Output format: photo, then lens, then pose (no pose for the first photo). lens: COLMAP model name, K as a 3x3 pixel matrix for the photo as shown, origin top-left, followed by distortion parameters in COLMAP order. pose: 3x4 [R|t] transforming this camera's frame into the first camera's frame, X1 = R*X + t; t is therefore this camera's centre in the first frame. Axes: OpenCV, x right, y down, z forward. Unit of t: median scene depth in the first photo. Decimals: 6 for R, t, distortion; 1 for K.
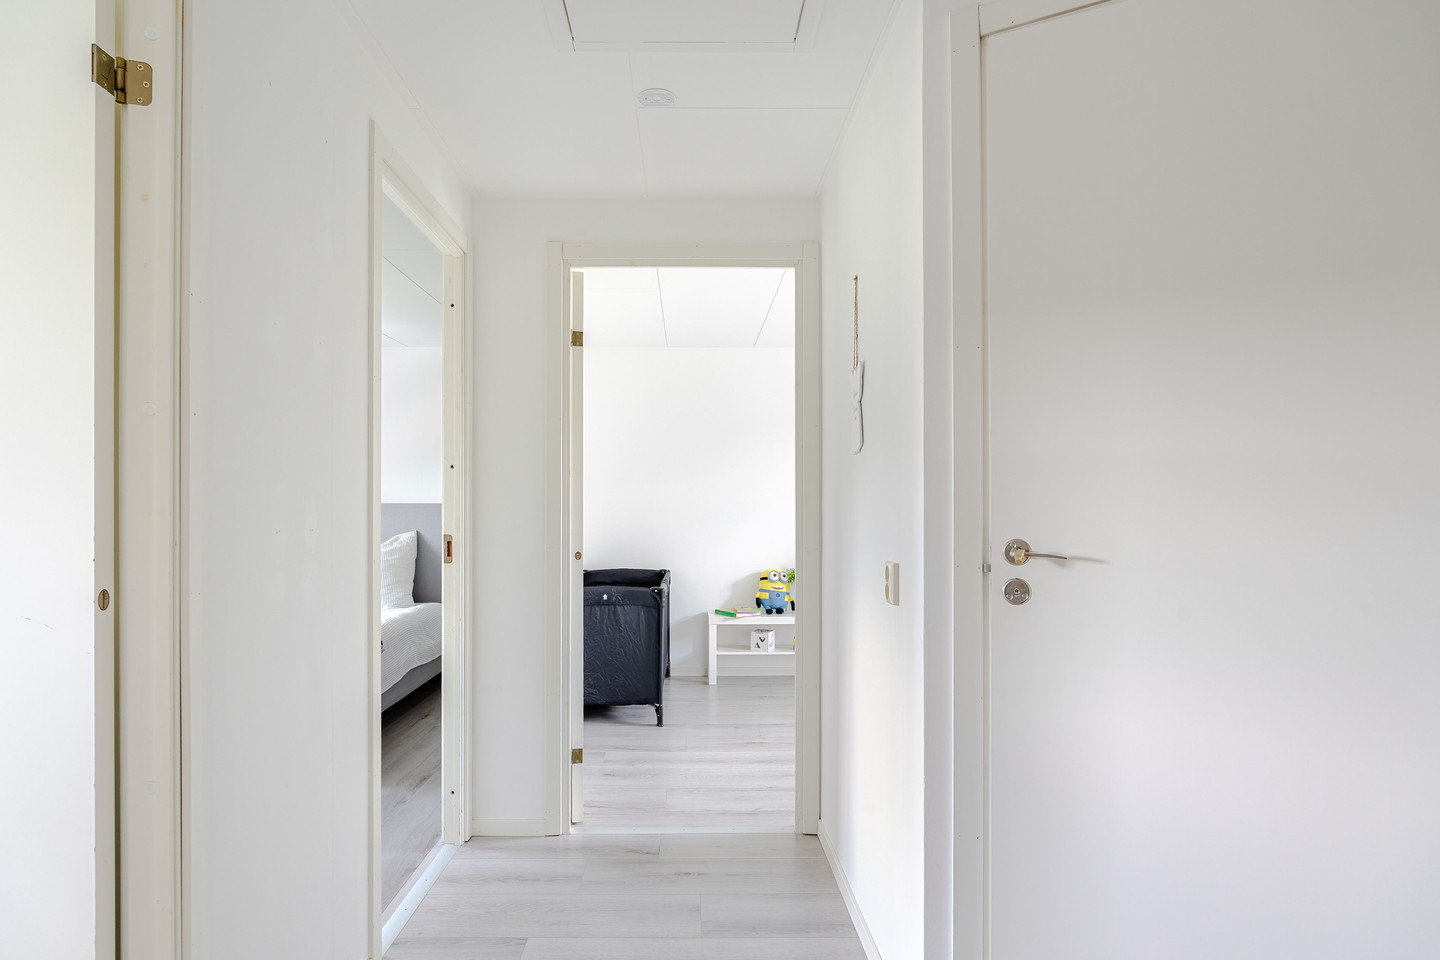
lens RADIAL K [[795.8, 0, 720.0], [0, 795.8, 480.0], [0, 0, 1]] dist [-0.000810, -0.000087]
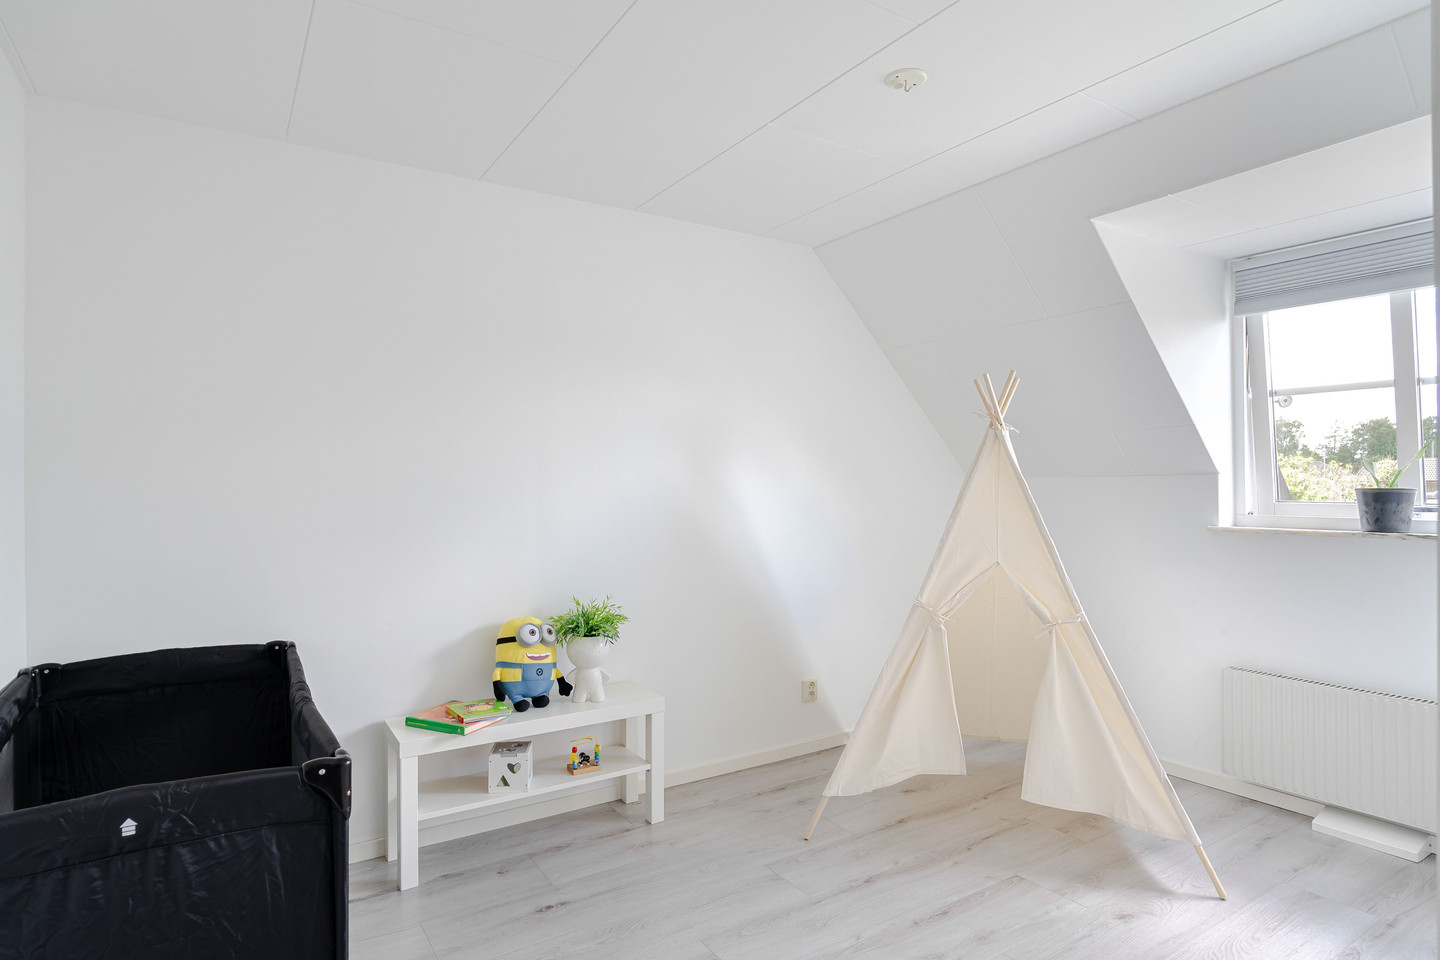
lens RADIAL K [[795.8, 0, 720.0], [0, 795.8, 480.0], [0, 0, 1]] dist [-0.000810, -0.000087]
pose [[0.867819, -0.002463, 0.496874, -0.078907], [-0.010282, 0.999685, 0.022912, 0.009787], [-0.496773, -0.024992, 0.867520, 0.505784]]
